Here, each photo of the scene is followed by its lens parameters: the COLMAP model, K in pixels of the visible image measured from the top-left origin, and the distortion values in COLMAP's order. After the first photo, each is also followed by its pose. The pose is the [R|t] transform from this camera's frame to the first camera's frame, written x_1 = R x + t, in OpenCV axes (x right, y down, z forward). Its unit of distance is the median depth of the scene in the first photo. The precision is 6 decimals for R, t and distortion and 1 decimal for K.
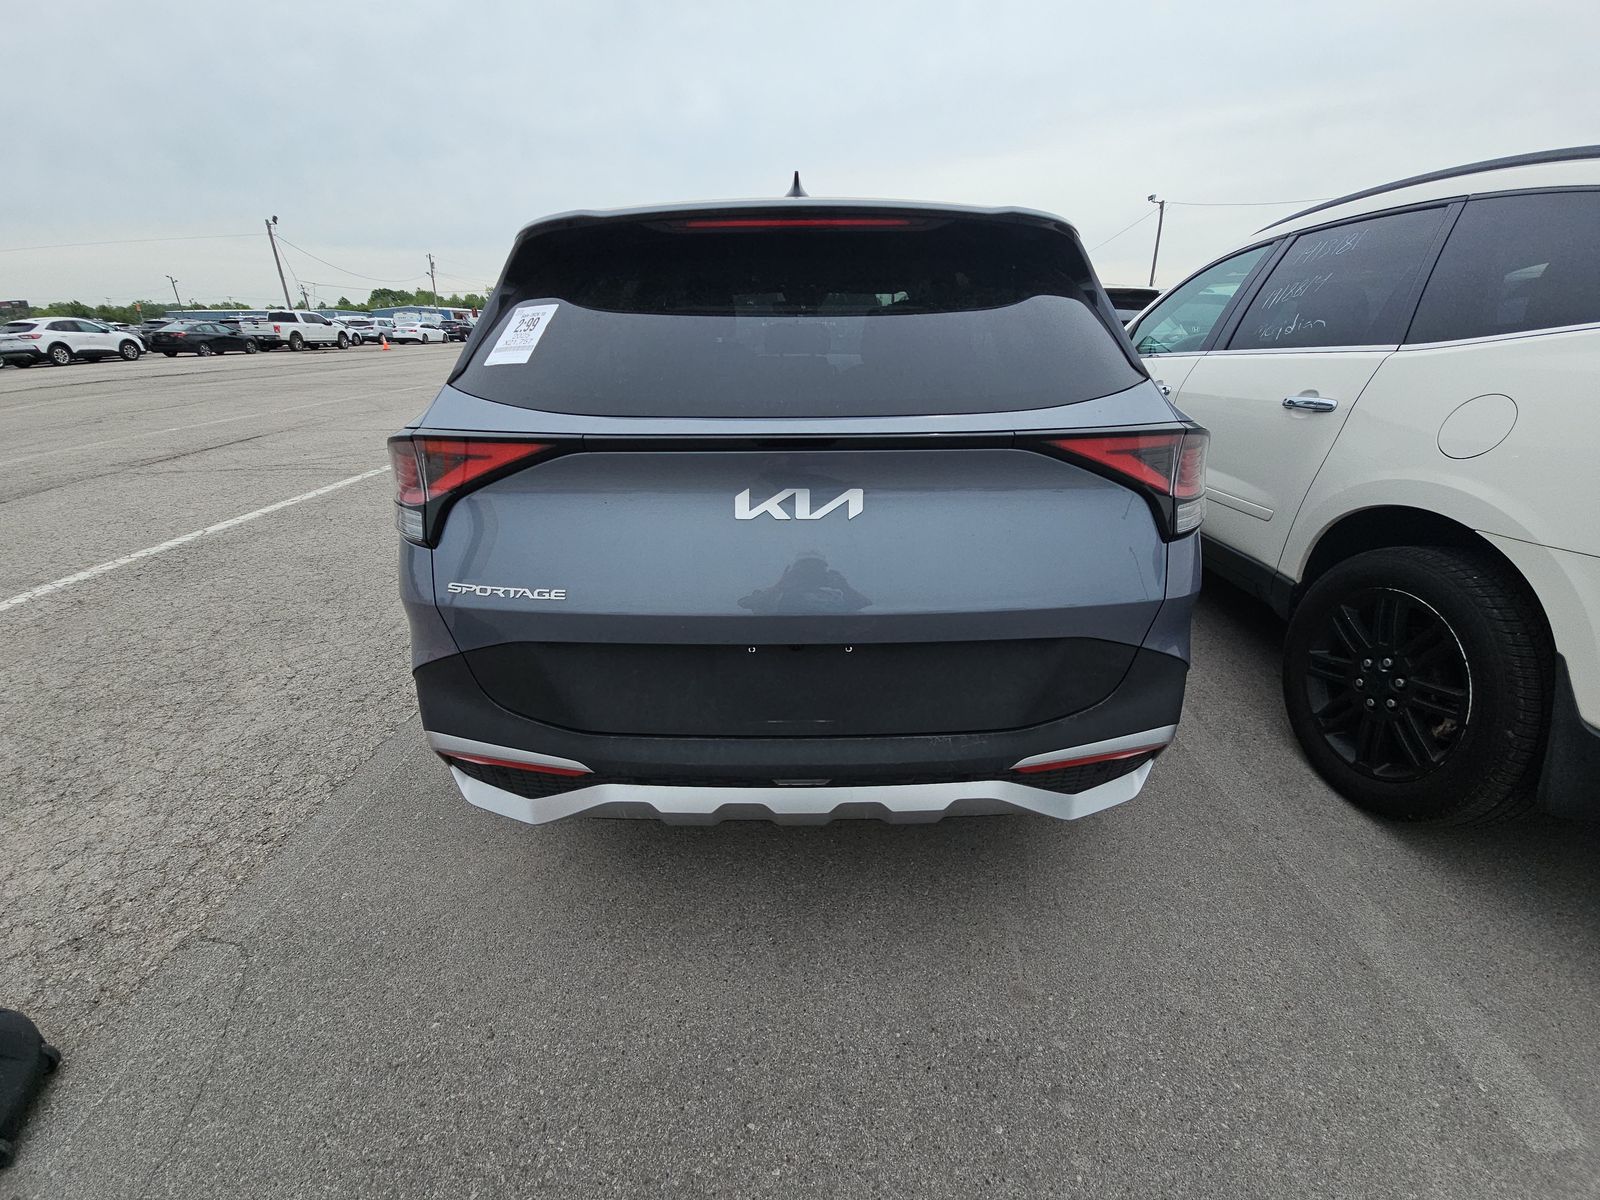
lens RADIAL K [[638.5, 0, 801.3], [0, 638.5, 609.0], [0, 0, 1]] dist [0.030623, -0.019390]
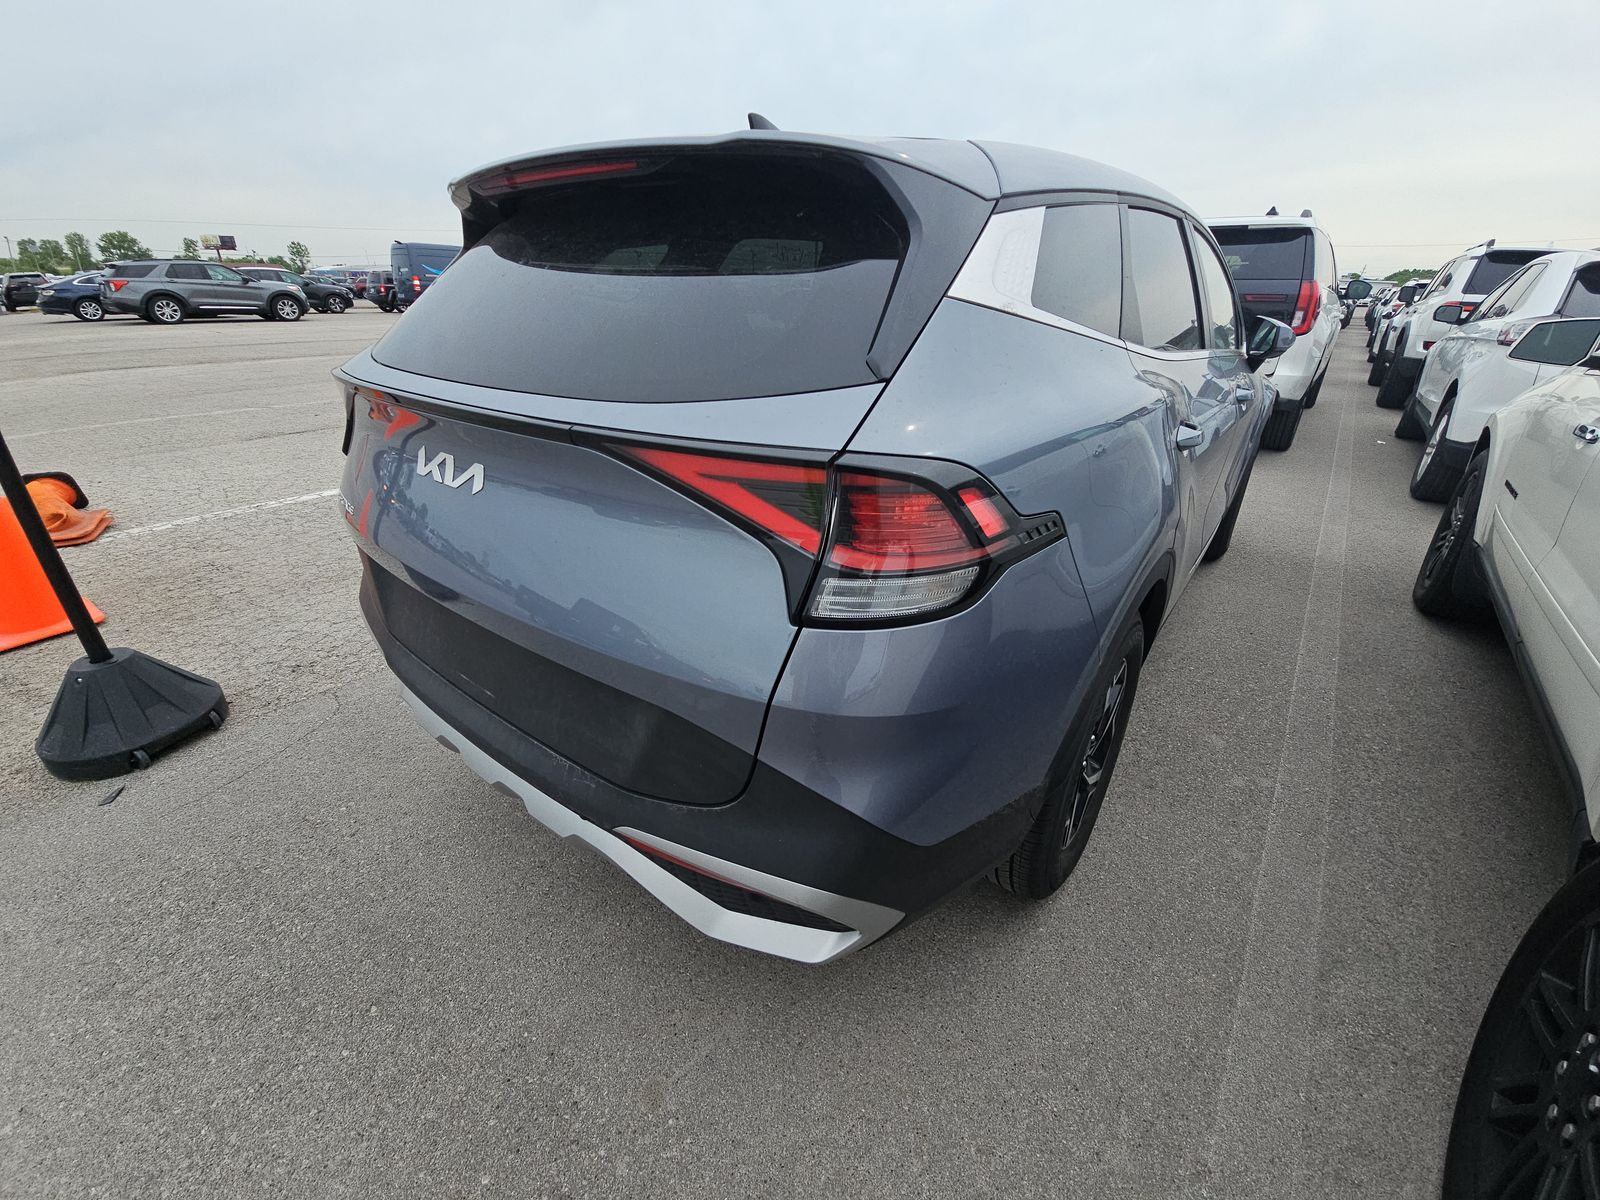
lens RADIAL K [[641.4, 0, 799.3], [0, 641.4, 609.3], [0, 0, 1]] dist [0.024748, -0.014379]
pose [[0.789923, 0.289441, -0.540598, 0.913347], [-0.264019, 0.956227, 0.126187, -0.203511], [0.553458, 0.043050, 0.831764, 0.438440]]
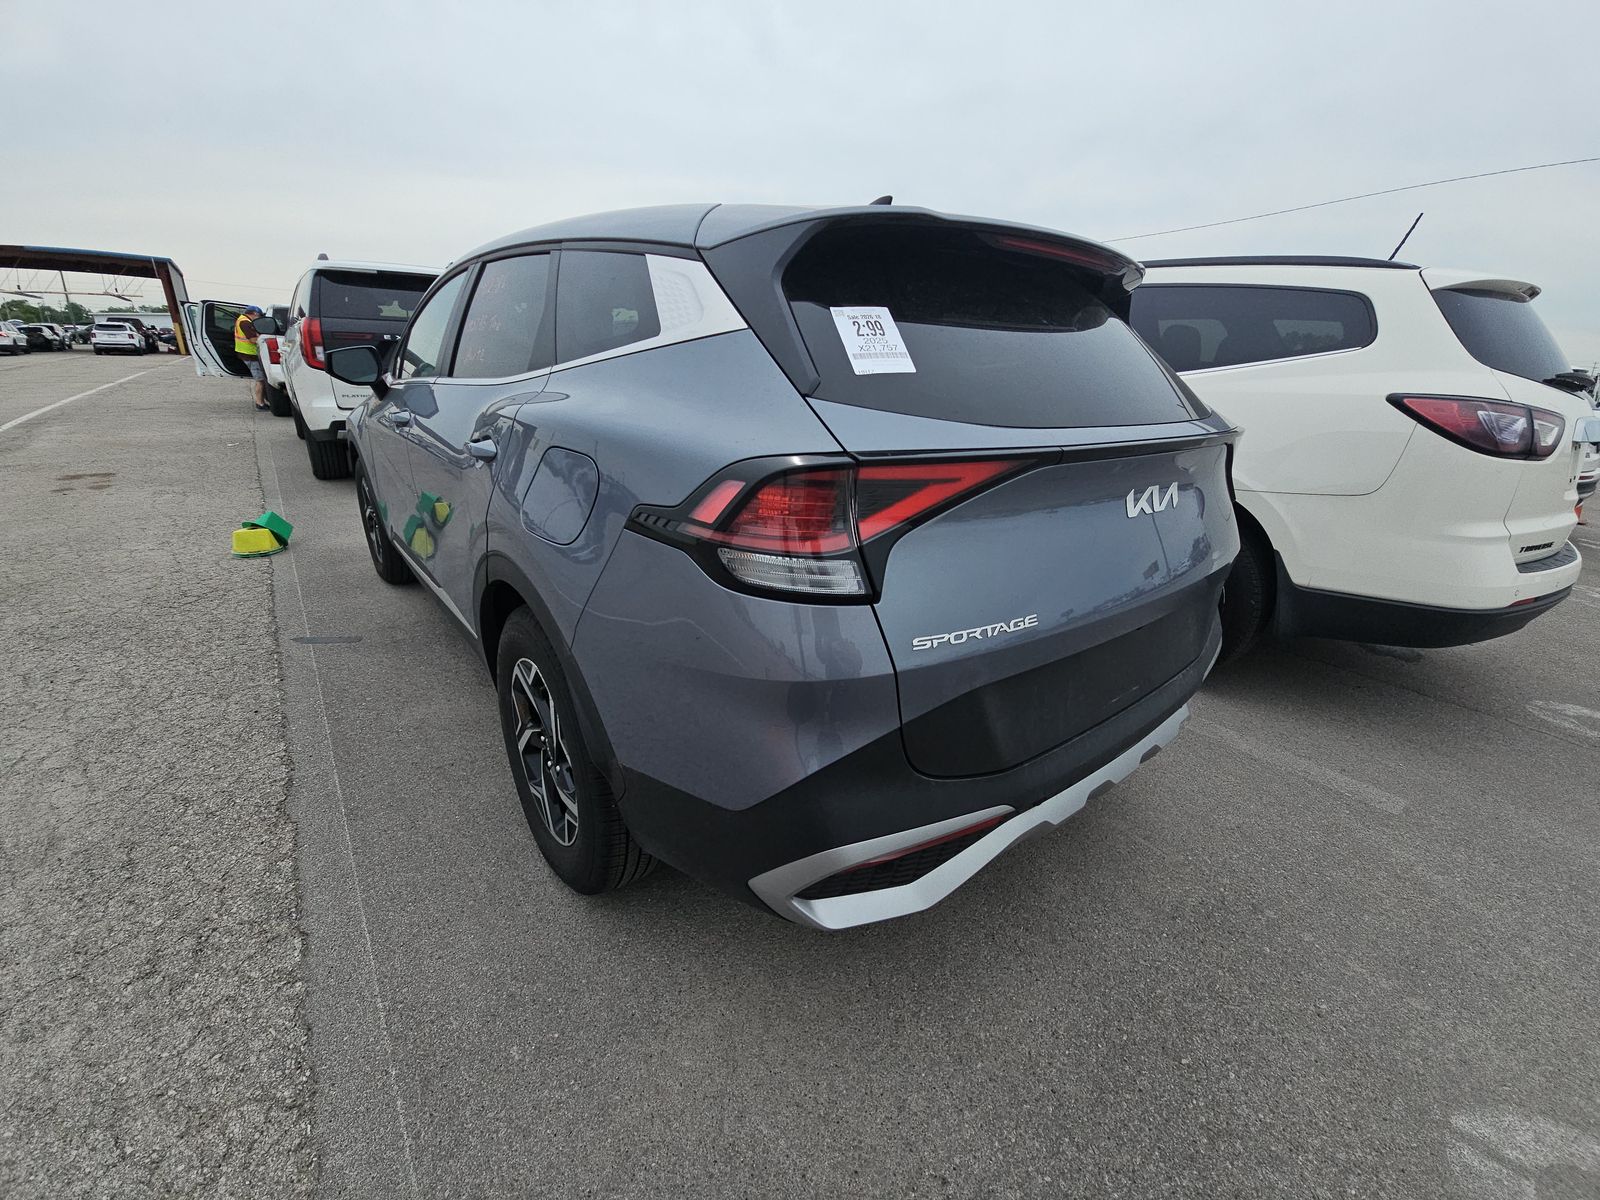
lens RADIAL K [[638.5, 0, 801.3], [0, 638.5, 609.0], [0, 0, 1]] dist [0.030623, -0.019390]
pose [[0.777681, -0.189768, 0.599333, -1.097573], [0.209883, 0.977025, 0.037018, -0.132570], [-0.592588, 0.097002, 0.799643, 0.428040]]
